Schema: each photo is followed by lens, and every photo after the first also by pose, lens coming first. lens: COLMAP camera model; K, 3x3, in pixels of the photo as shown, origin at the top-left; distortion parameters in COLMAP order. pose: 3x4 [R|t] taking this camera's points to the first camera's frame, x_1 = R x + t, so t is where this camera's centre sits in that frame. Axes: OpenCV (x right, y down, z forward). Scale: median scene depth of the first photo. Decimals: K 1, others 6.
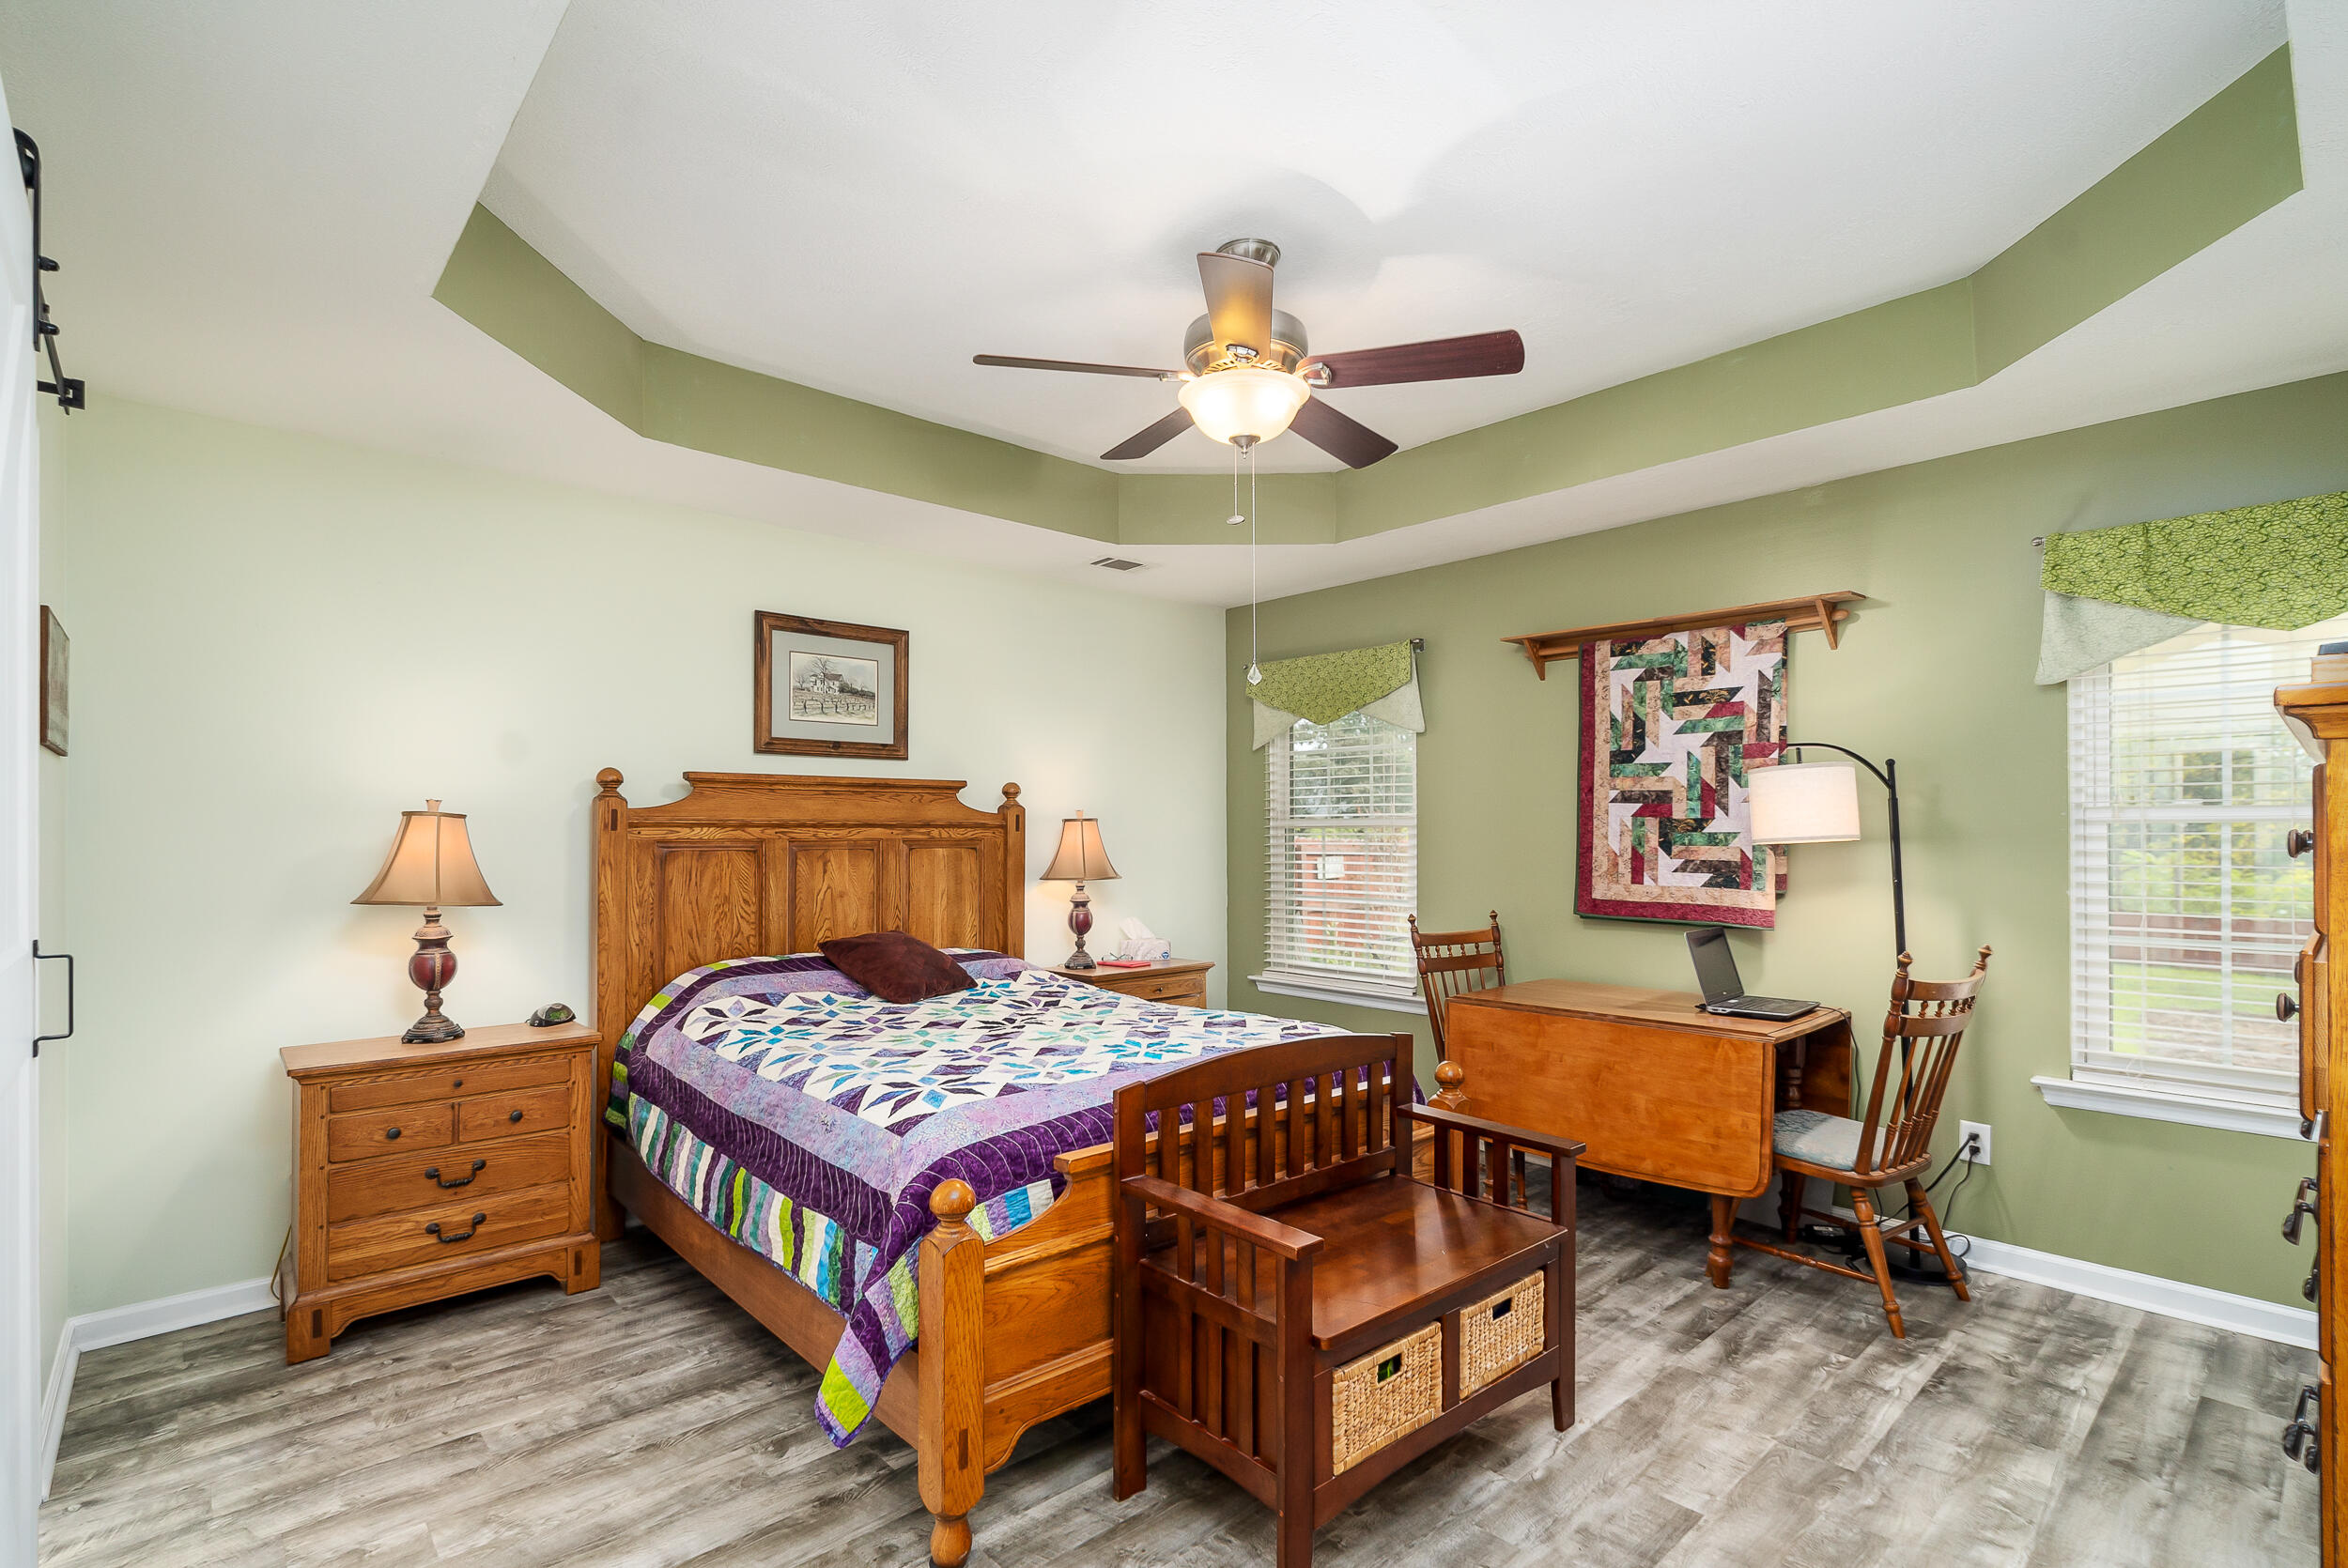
lens RADIAL K [[1092.1, 0, 1067.8], [0, 1092.1, 838.3], [0, 0, 1]] dist [-0.005224, 0.001238]
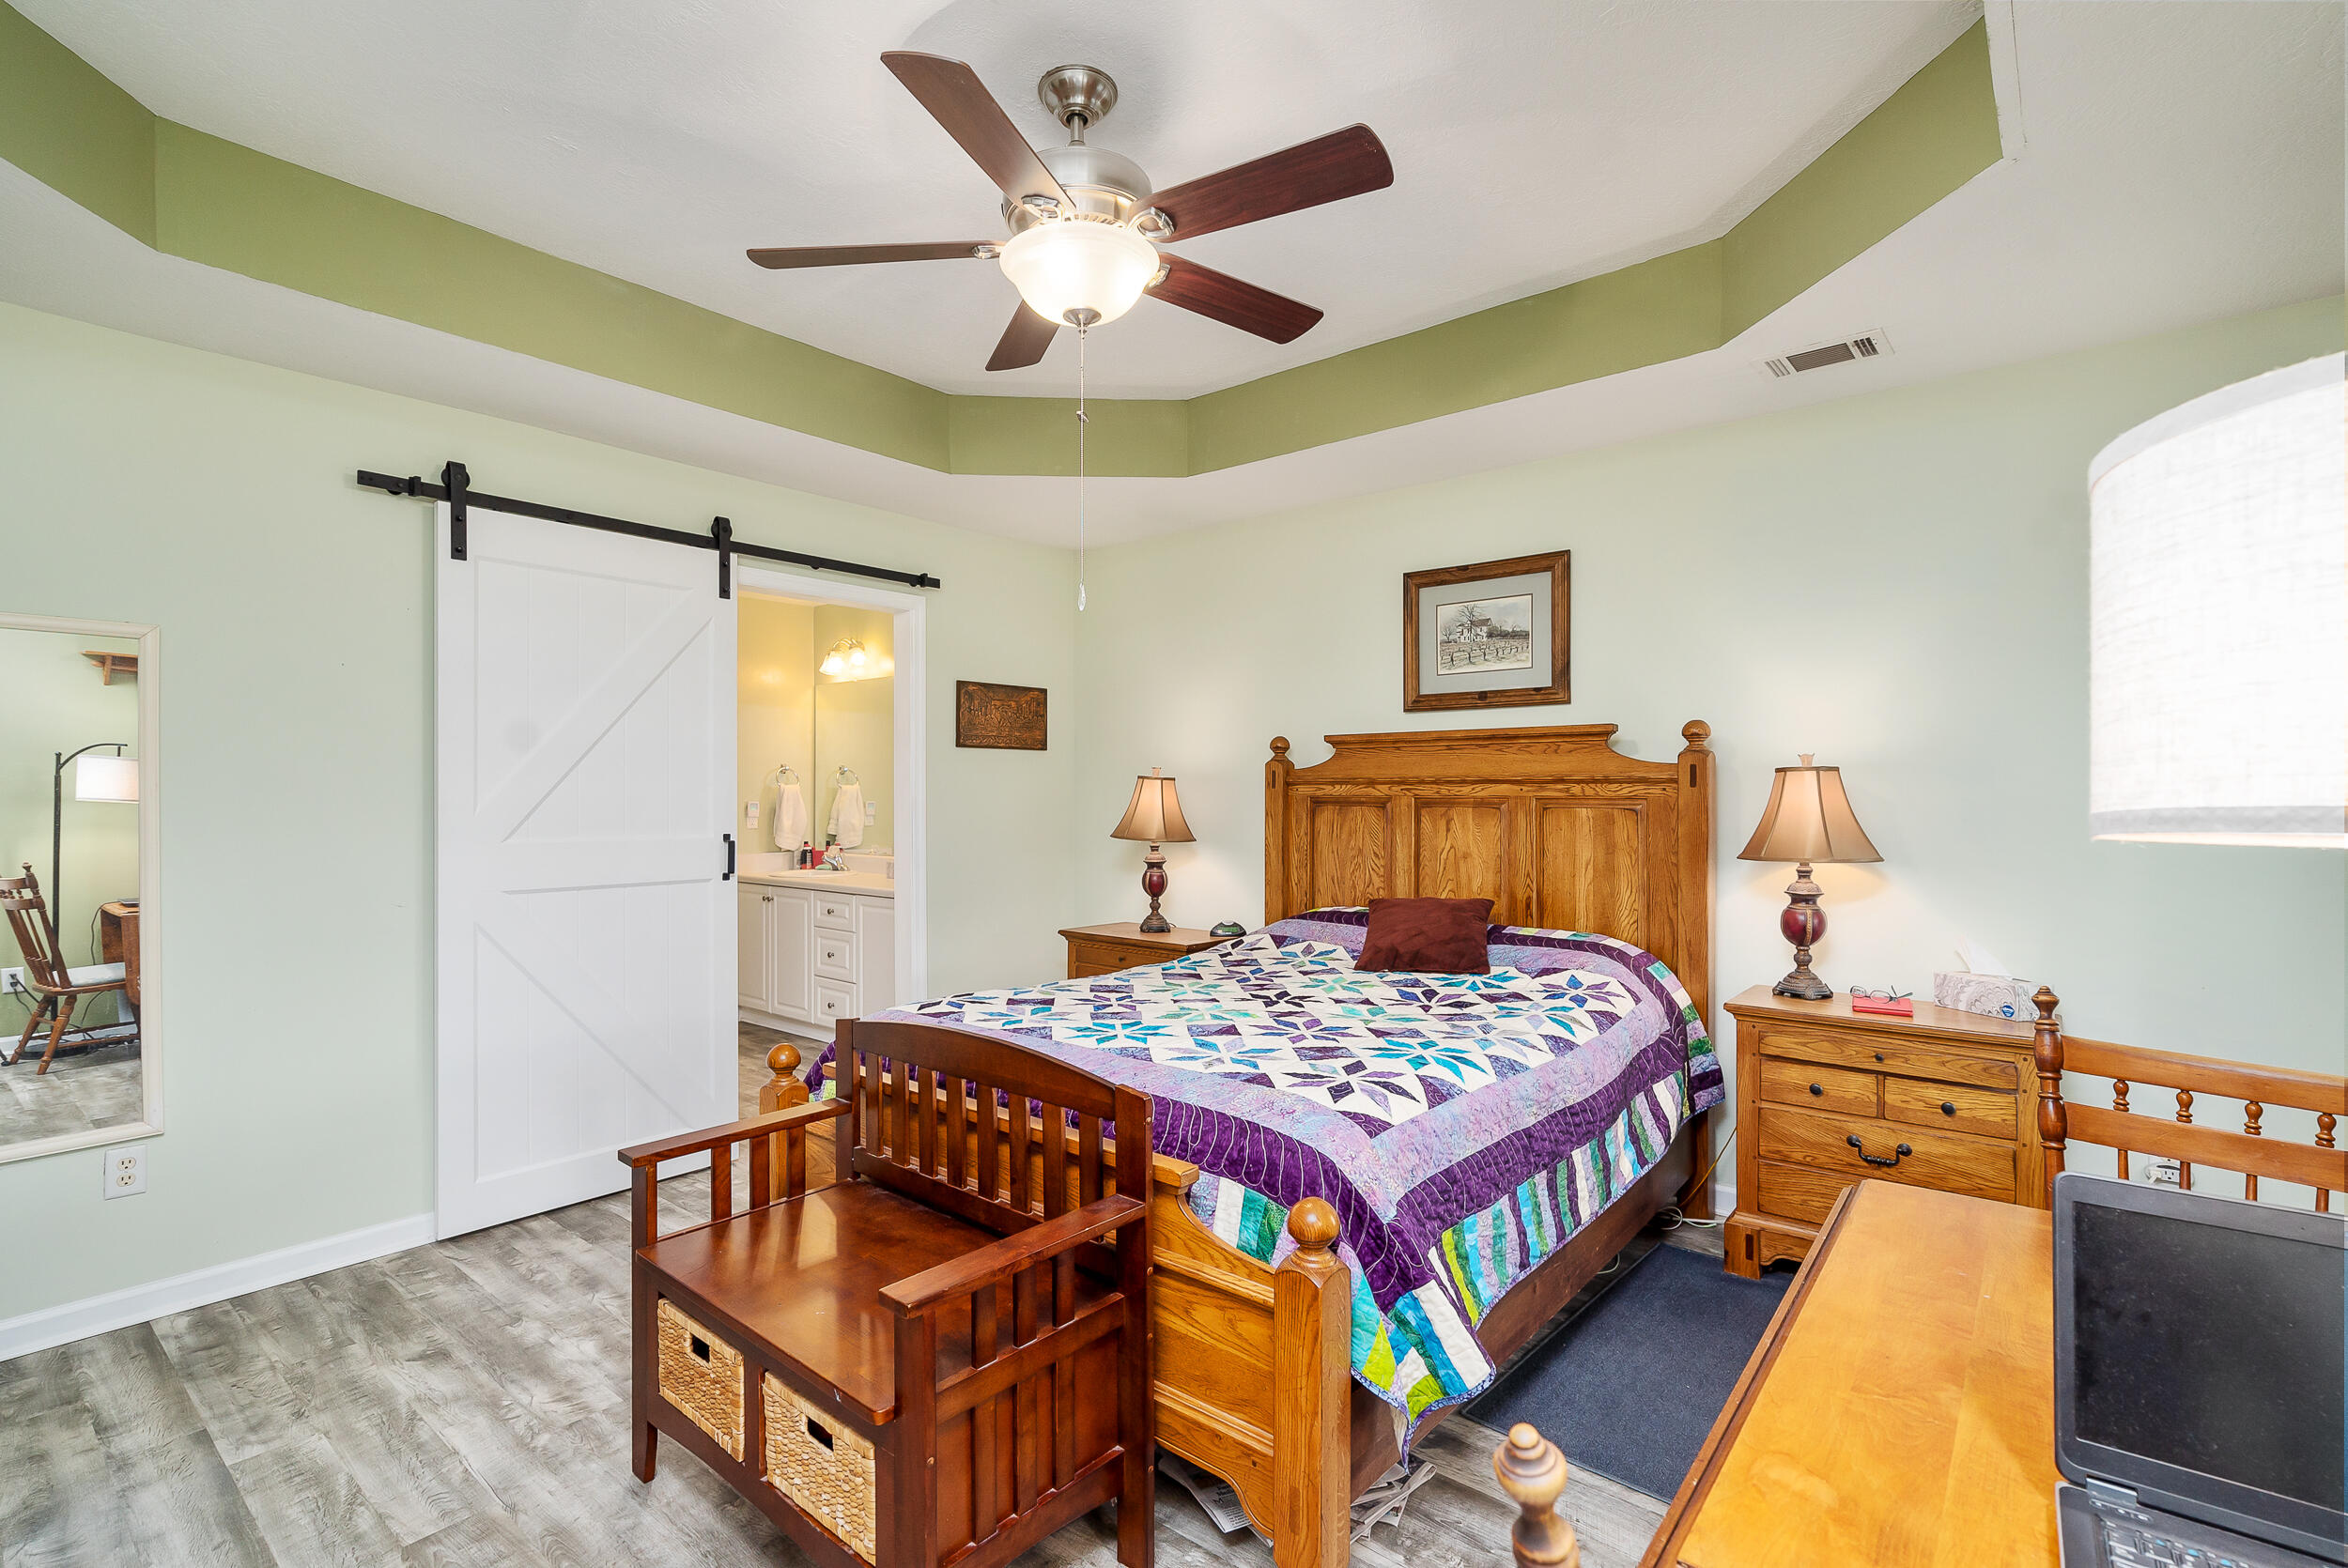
lens RADIAL K [[1092.1, 0, 1156.6], [0, 1092.1, 774.7], [0, 0, 1]] dist [-0.005224, 0.001238]
pose [[0.178360, -0.011731, -0.983895, 0.642436], [-0.003161, 0.999917, -0.012495, -0.004998], [0.983960, 0.005339, 0.178308, 0.550527]]
